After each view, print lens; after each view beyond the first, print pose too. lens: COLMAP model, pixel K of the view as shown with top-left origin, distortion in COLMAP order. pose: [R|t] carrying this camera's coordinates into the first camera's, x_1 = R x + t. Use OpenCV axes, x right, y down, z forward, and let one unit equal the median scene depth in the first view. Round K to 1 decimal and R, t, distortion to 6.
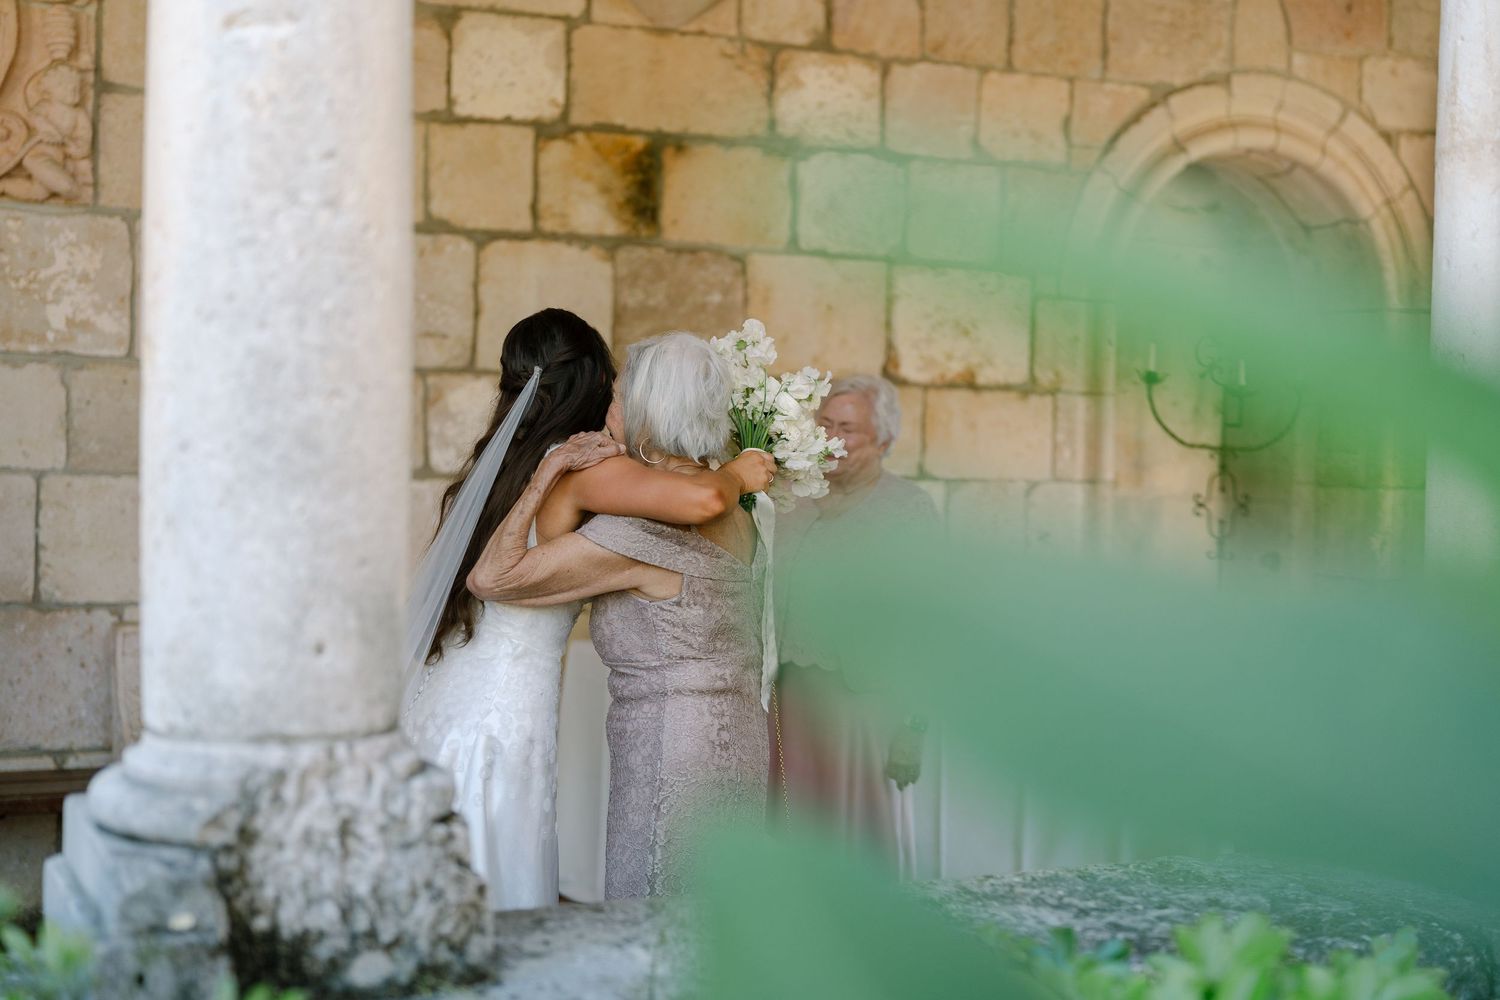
lens RADIAL K [[2161.7, 0, 750.6], [0, 2161.7, 503.3], [0, 0, 1]] dist [0.023478, 0.000000]
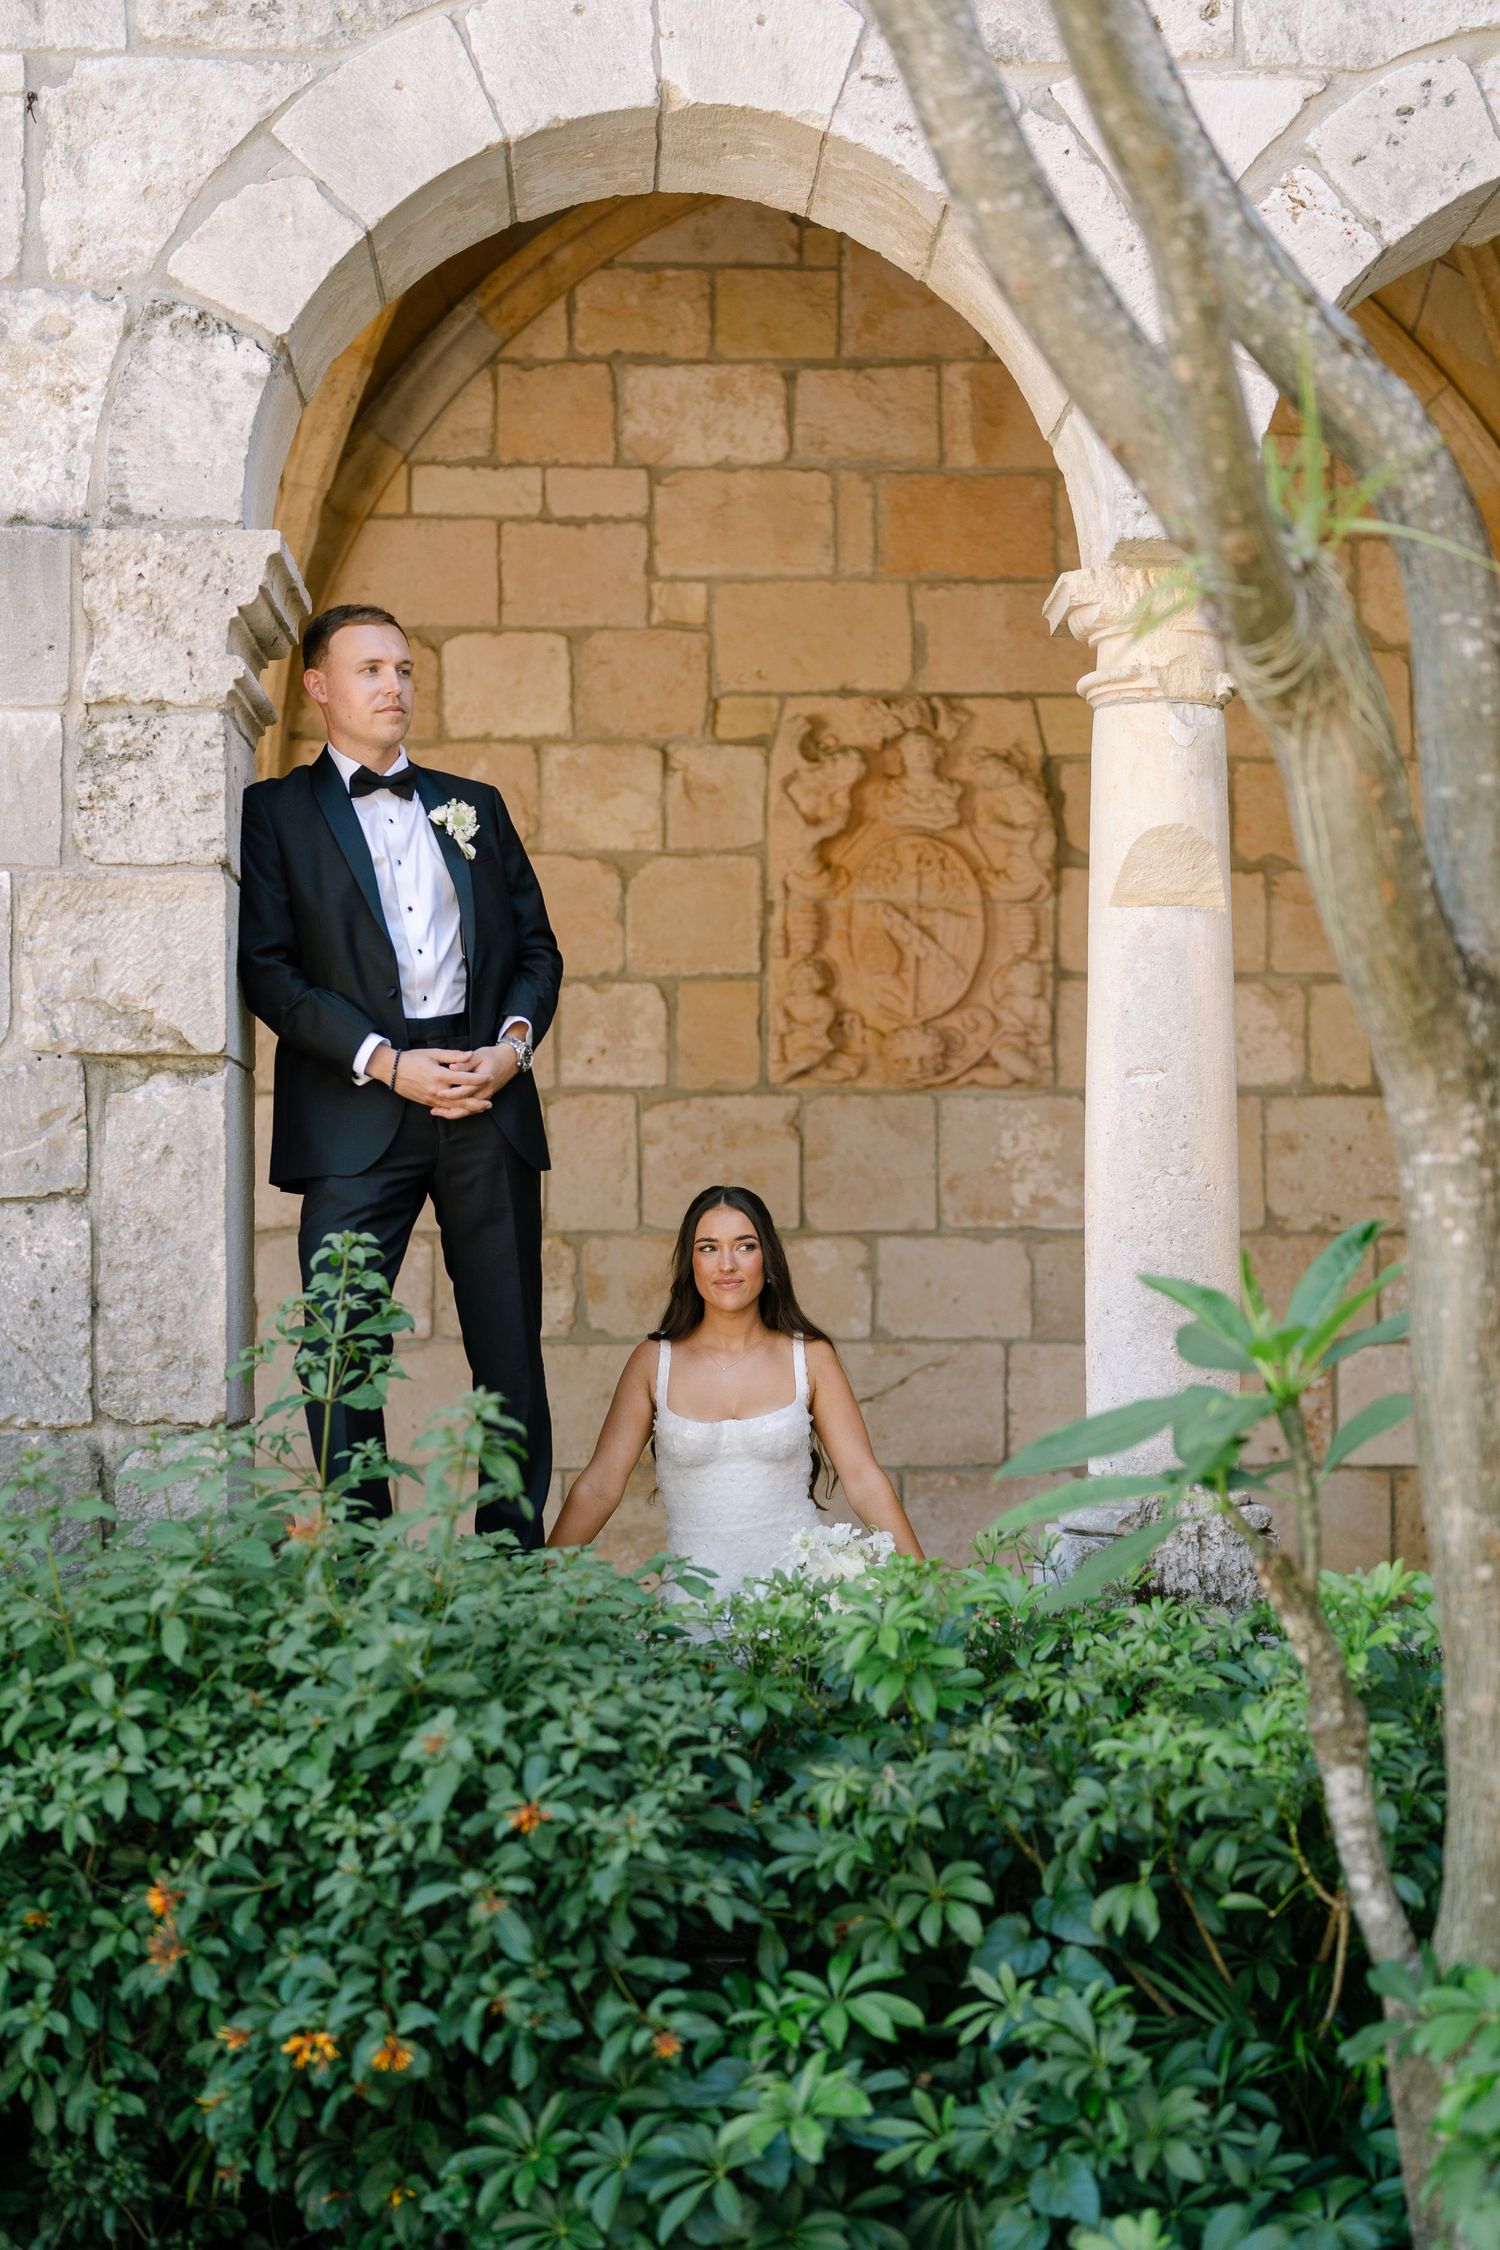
lens RADIAL K [[3242.6, 0, 751.1], [0, 3242.6, 1126.2], [0, 0, 1]] dist [0.023478, 0.000000]
pose [[0.925786, -0.037150, -0.376217, 0.156911], [0.005420, 0.996362, -0.085049, 0.015340], [0.378008, 0.076699, 0.922620, -0.521110]]
